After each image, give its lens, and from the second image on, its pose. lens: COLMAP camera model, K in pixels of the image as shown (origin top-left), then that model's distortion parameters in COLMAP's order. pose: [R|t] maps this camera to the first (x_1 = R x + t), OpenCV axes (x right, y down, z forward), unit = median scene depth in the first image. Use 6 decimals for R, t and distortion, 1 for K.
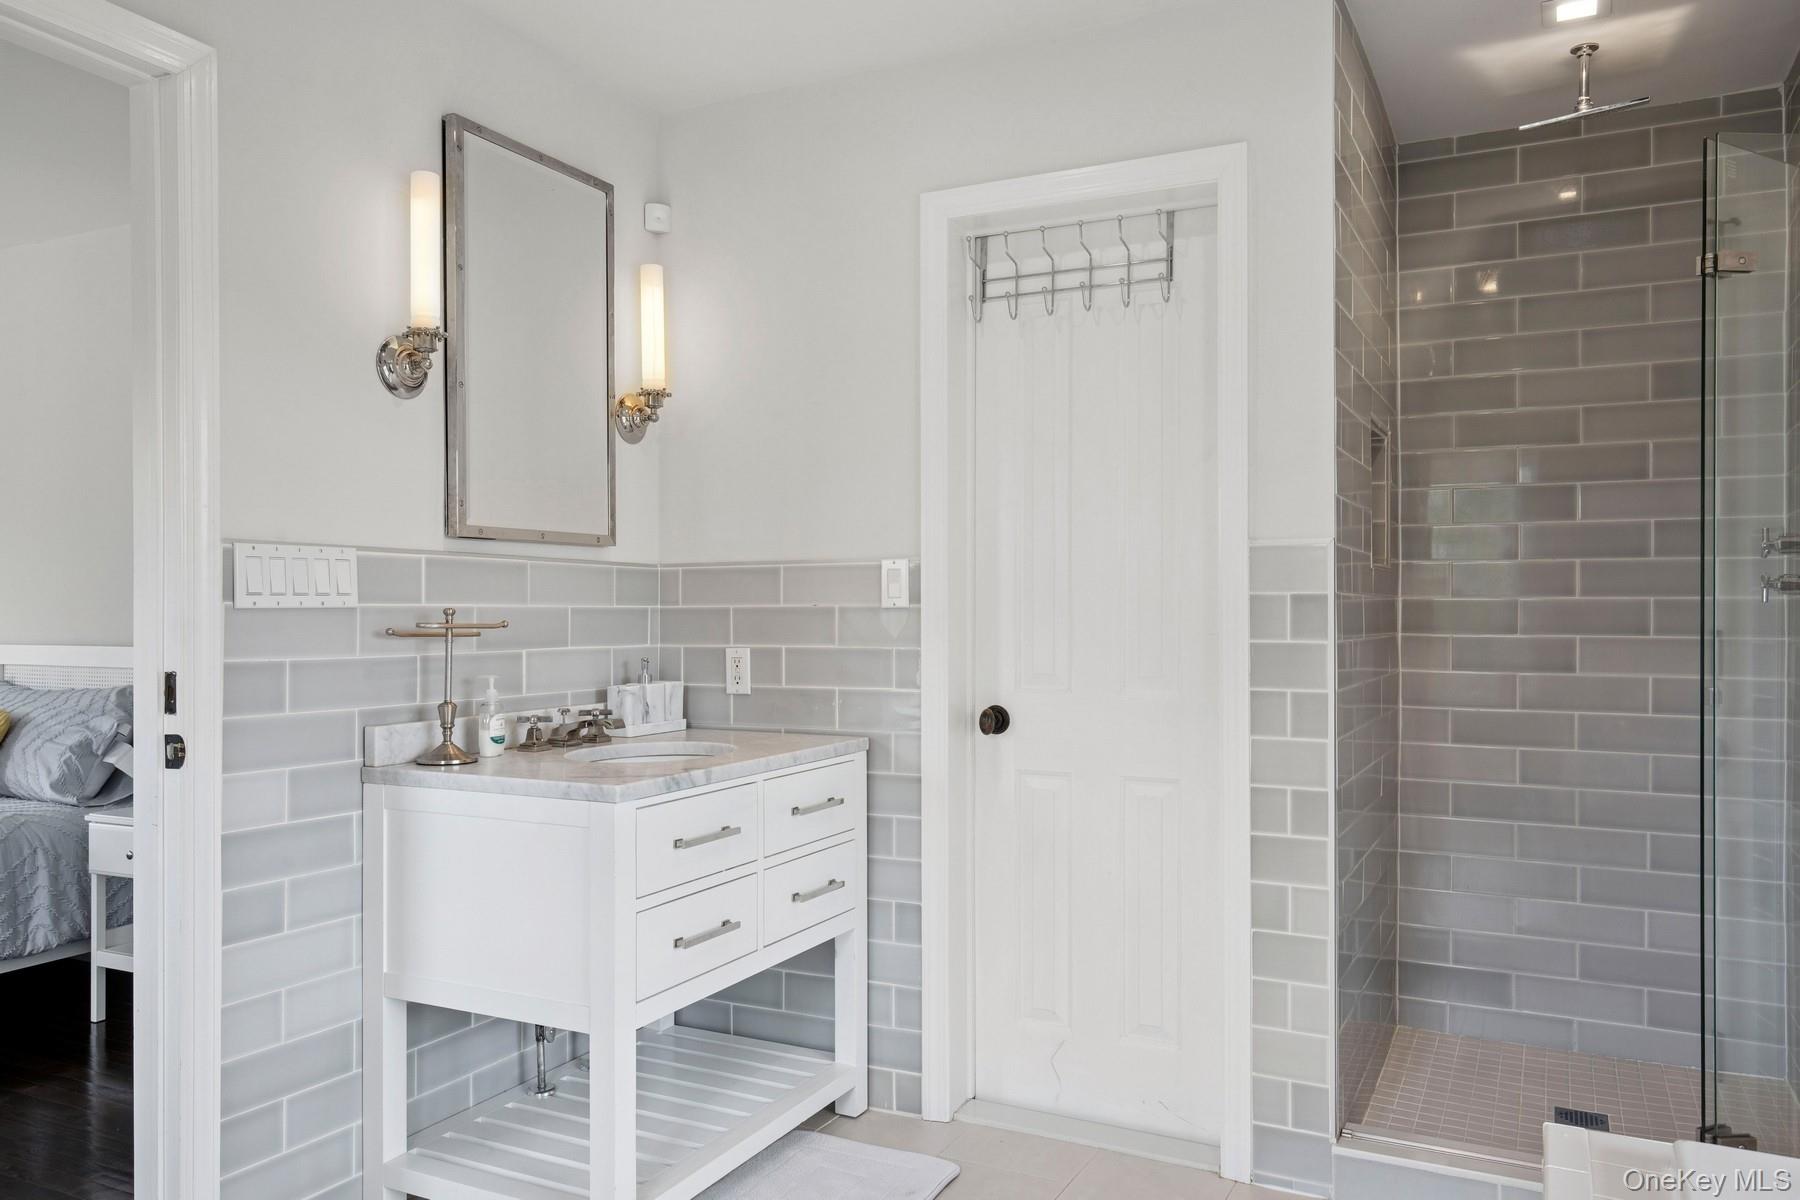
lens RADIAL K [[1276.6, 0, 900.0], [0, 1276.6, 600.0], [0, 0, 1]] dist [-0.003798, -0.001383]
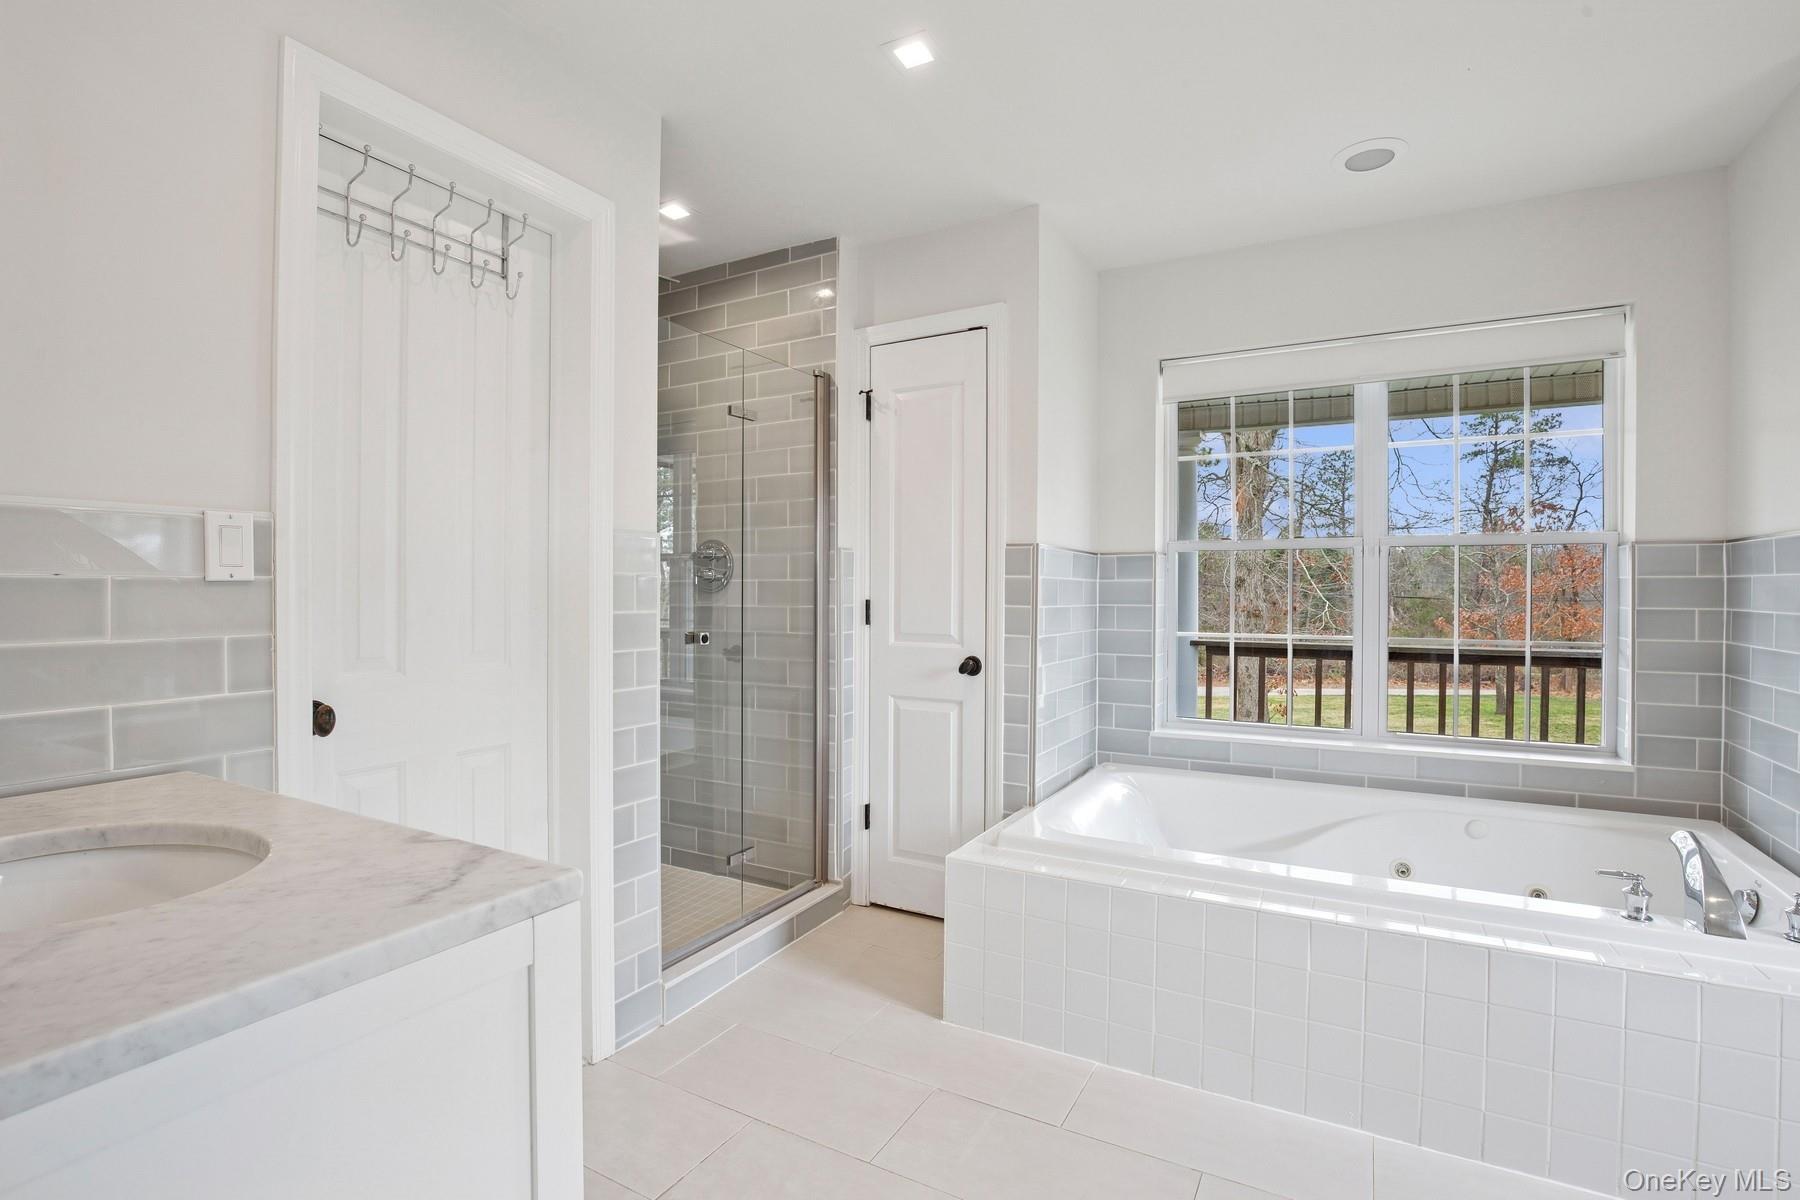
lens RADIAL K [[829.7, 0, 900.0], [0, 829.7, 600.0], [0, 0, 1]] dist [-0.034548, 0.000916]
pose [[0.029646, -0.004422, 0.999551, -0.466976], [-0.006608, 0.999967, 0.004620, 0.013182], [-0.999539, -0.006742, 0.029616, 0.648974]]
